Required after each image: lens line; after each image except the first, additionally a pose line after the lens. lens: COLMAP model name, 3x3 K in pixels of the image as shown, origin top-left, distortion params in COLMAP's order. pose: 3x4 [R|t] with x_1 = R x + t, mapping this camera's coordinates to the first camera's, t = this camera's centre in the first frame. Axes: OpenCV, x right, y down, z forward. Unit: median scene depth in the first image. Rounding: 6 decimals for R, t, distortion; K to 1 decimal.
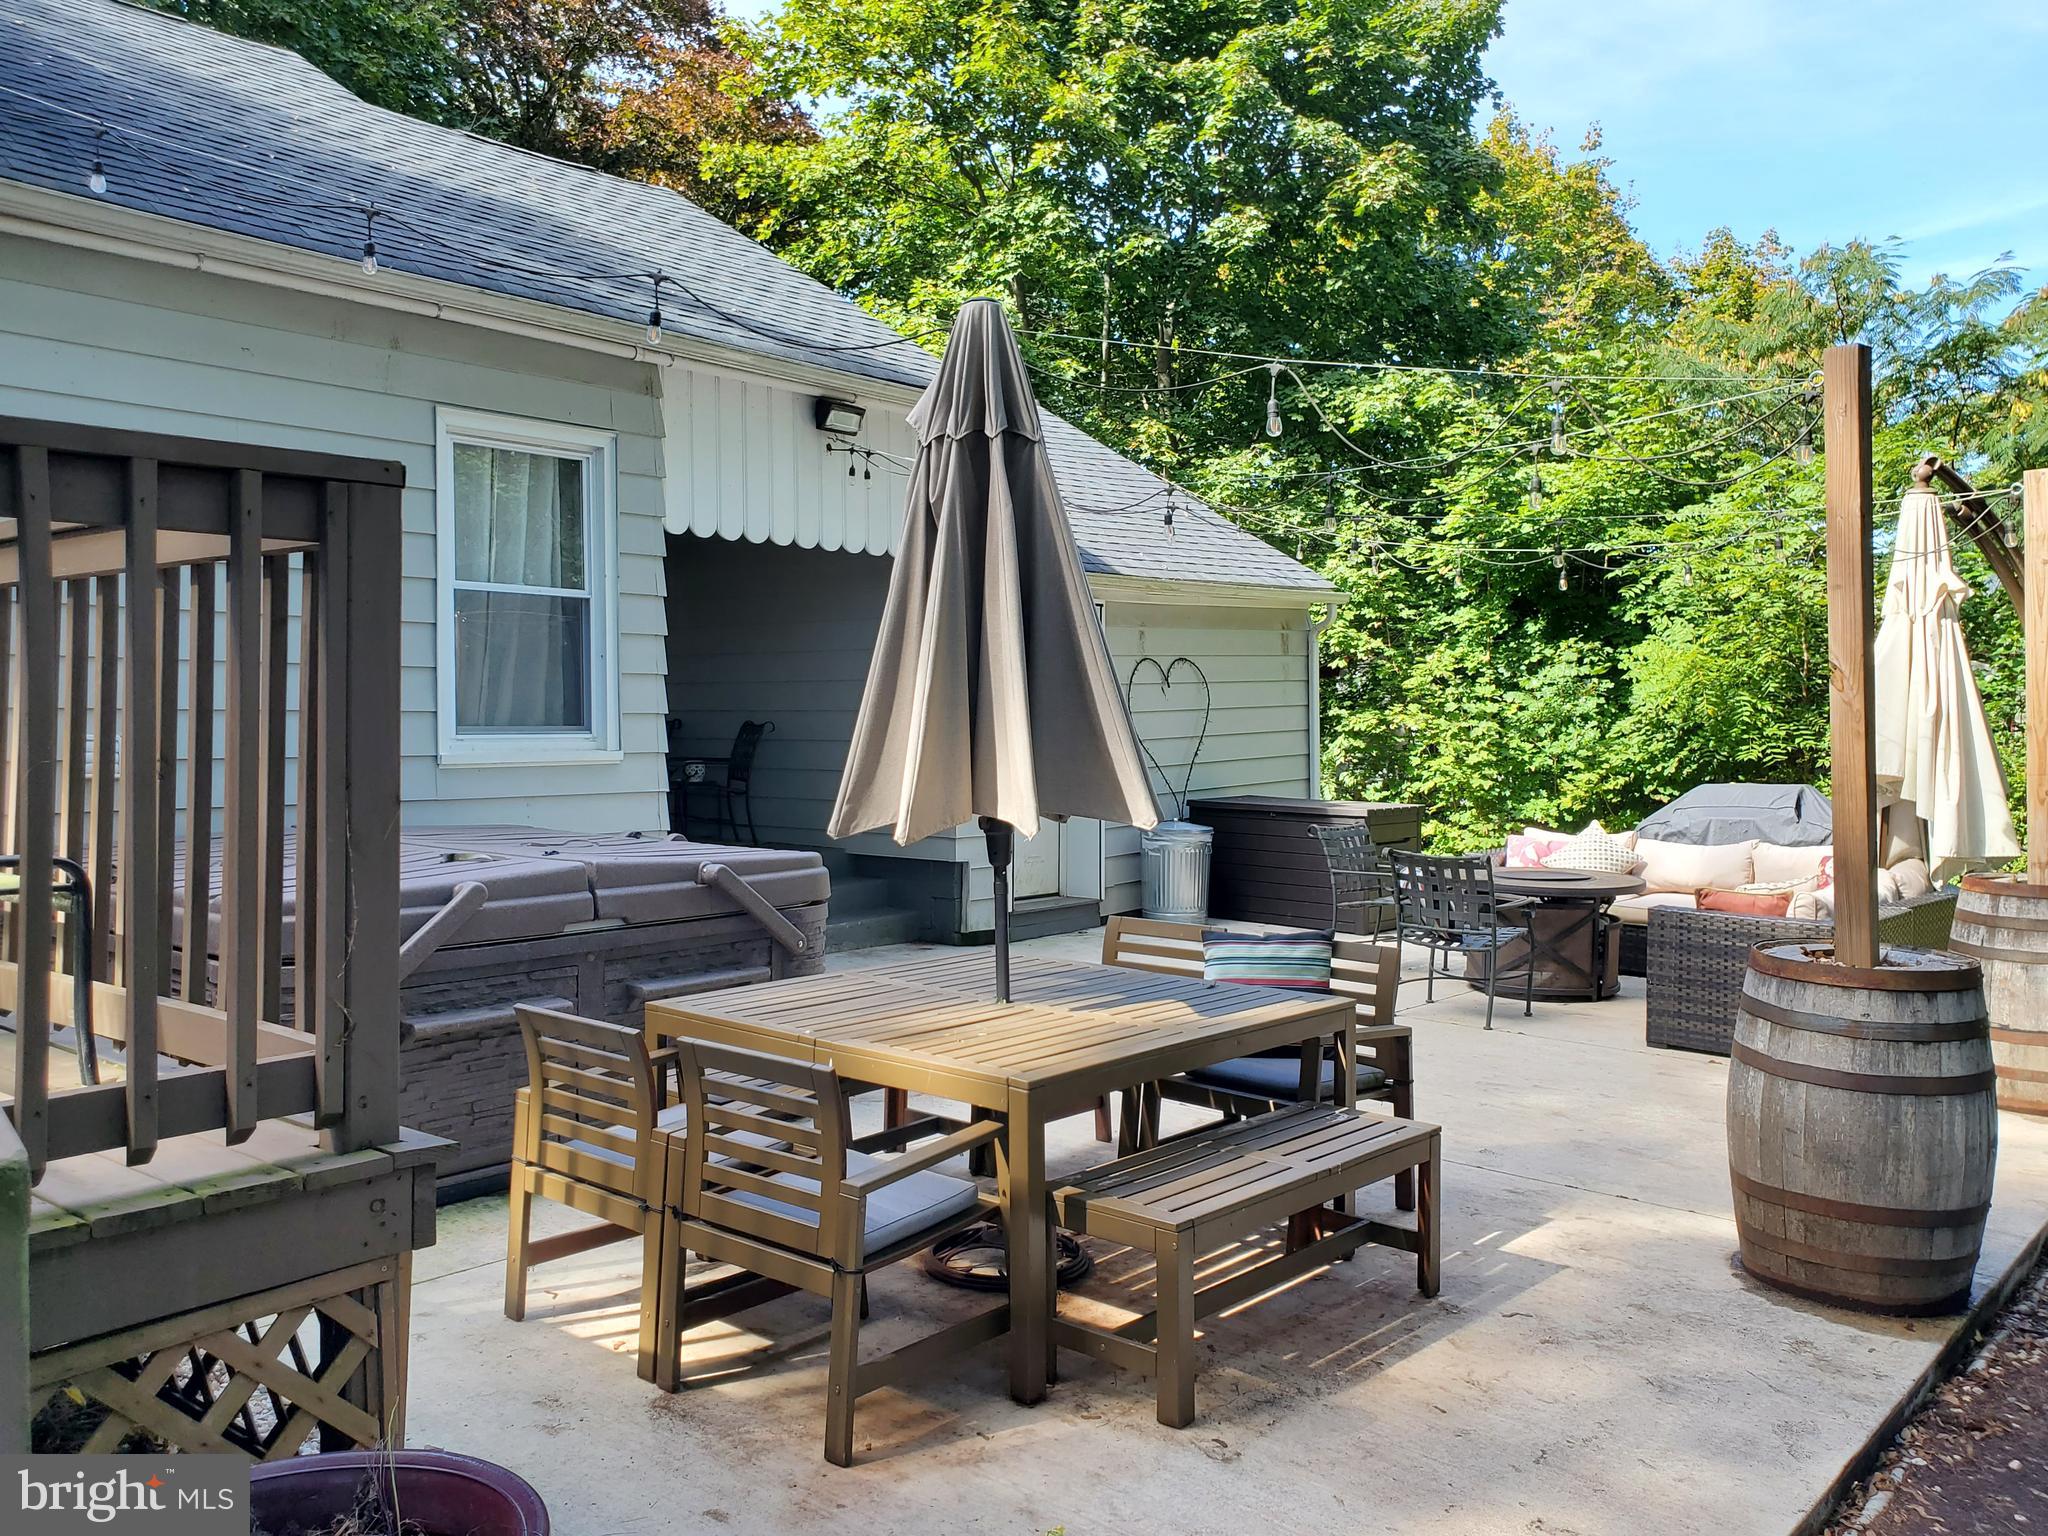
lens RADIAL K [[1660.1, 0, 1016.4], [0, 1660.1, 770.3], [0, 0, 1]] dist [0.002349, 0.004367]
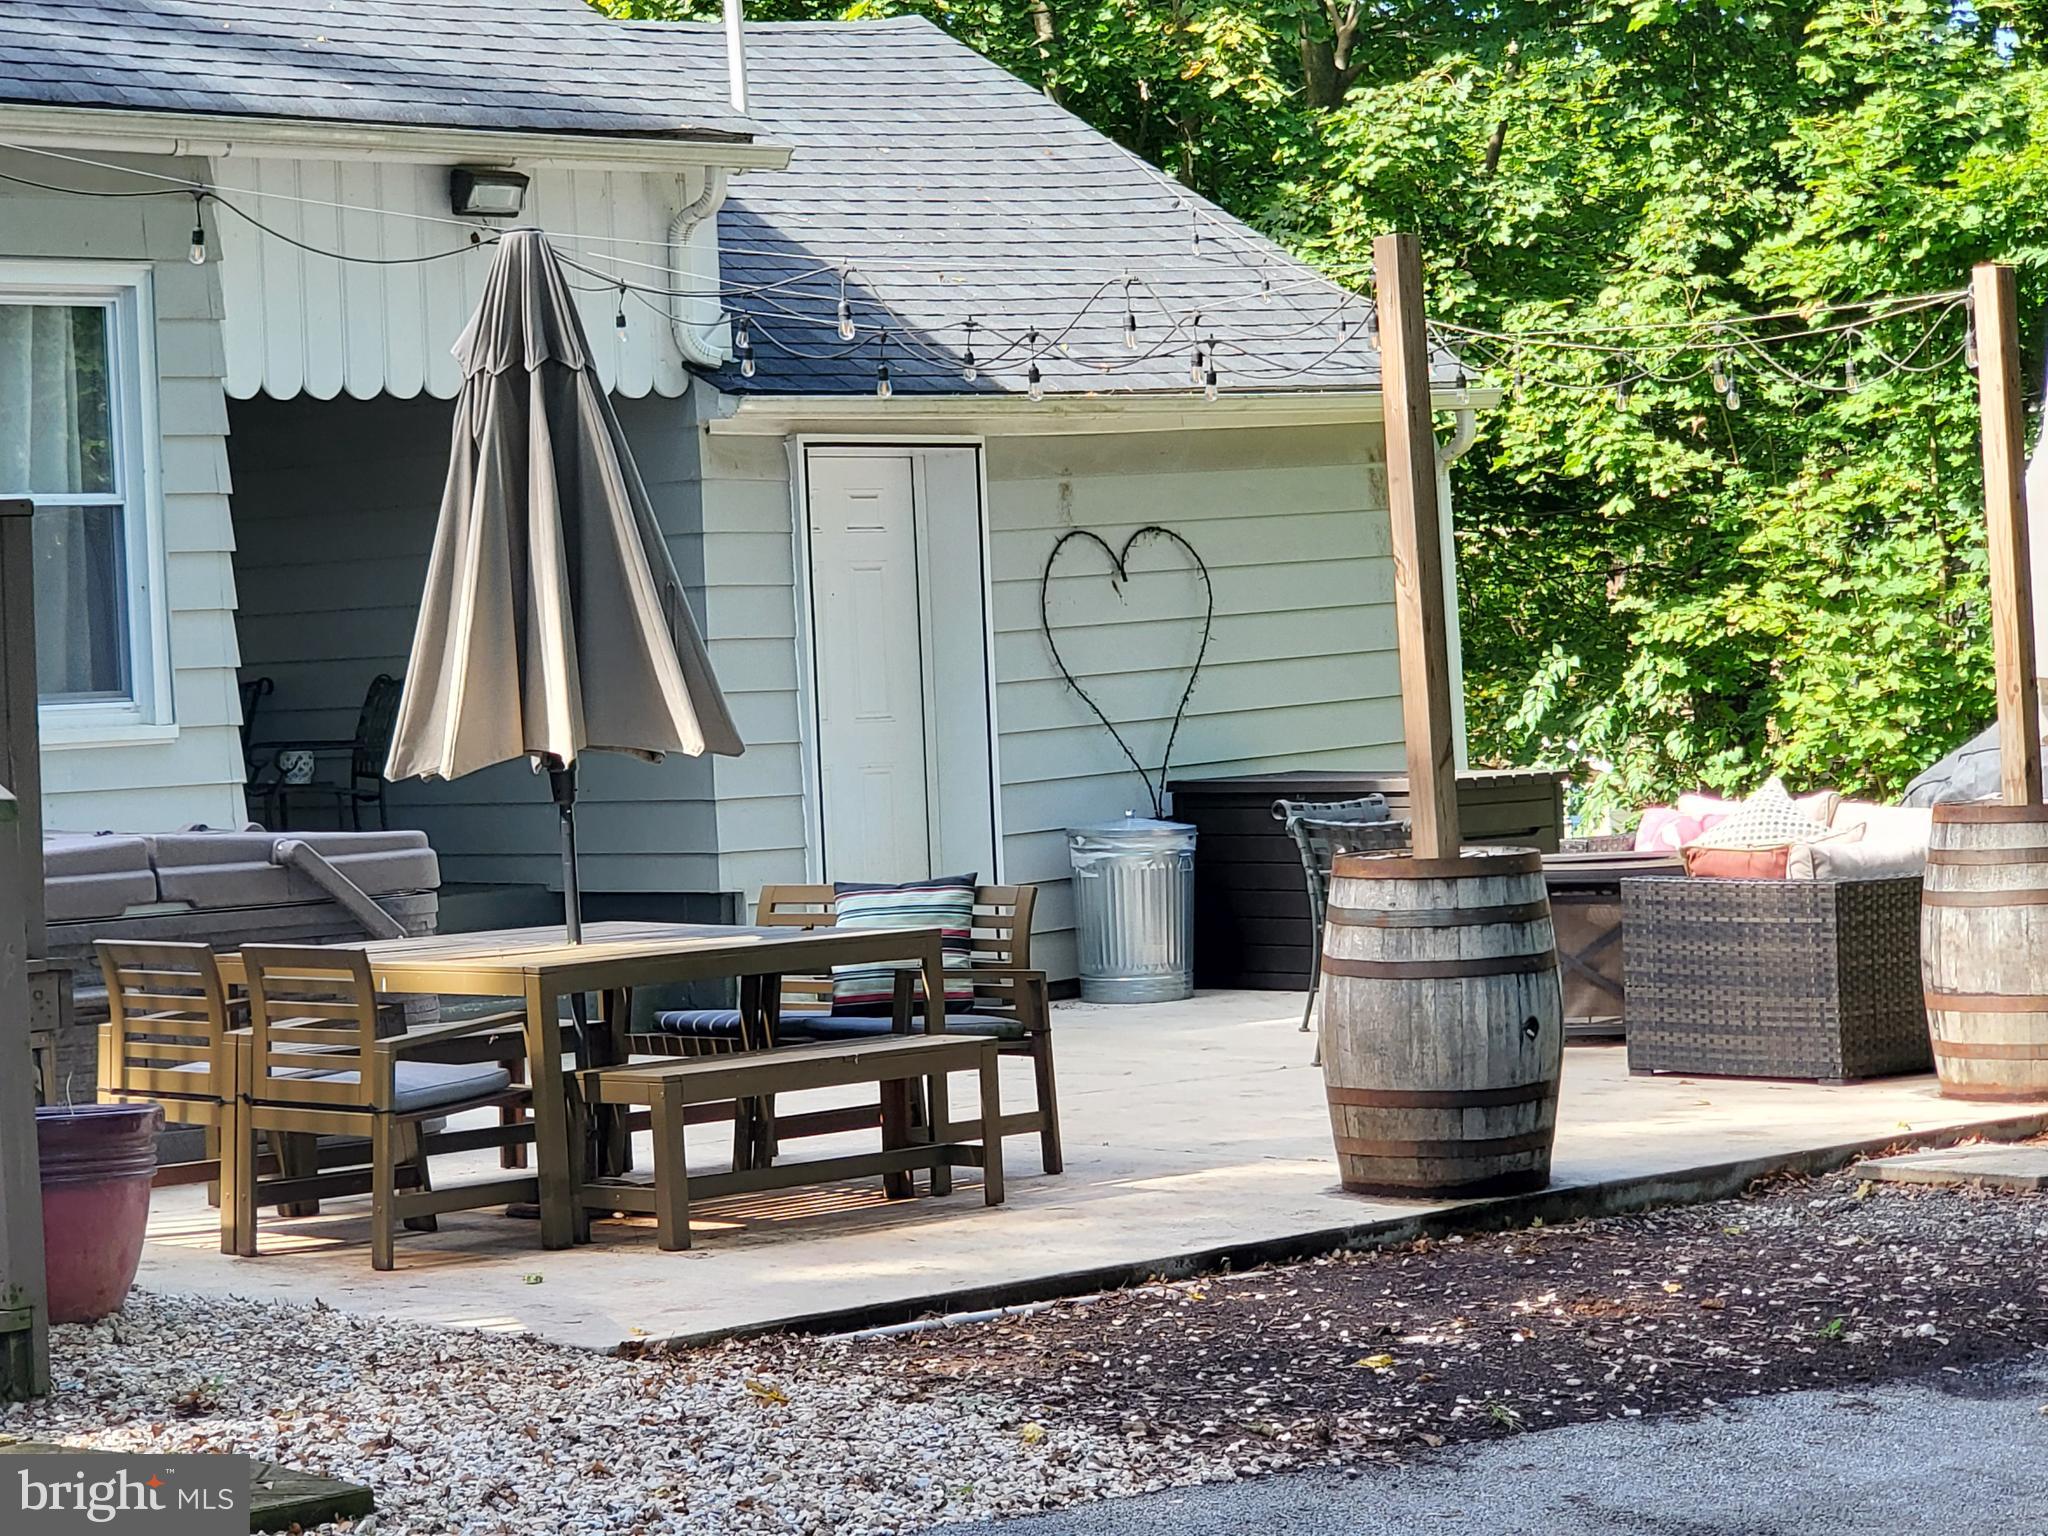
lens RADIAL K [[5155.0, 0, 1025.0], [0, 5155.0, 765.1], [0, 0, 1]] dist [-0.298618, 0.000000]
pose [[0.996842, -0.044318, -0.065889, 0.229016], [0.043676, 0.998984, -0.011149, 0.040203], [0.066316, 0.008236, 0.997765, -0.992499]]
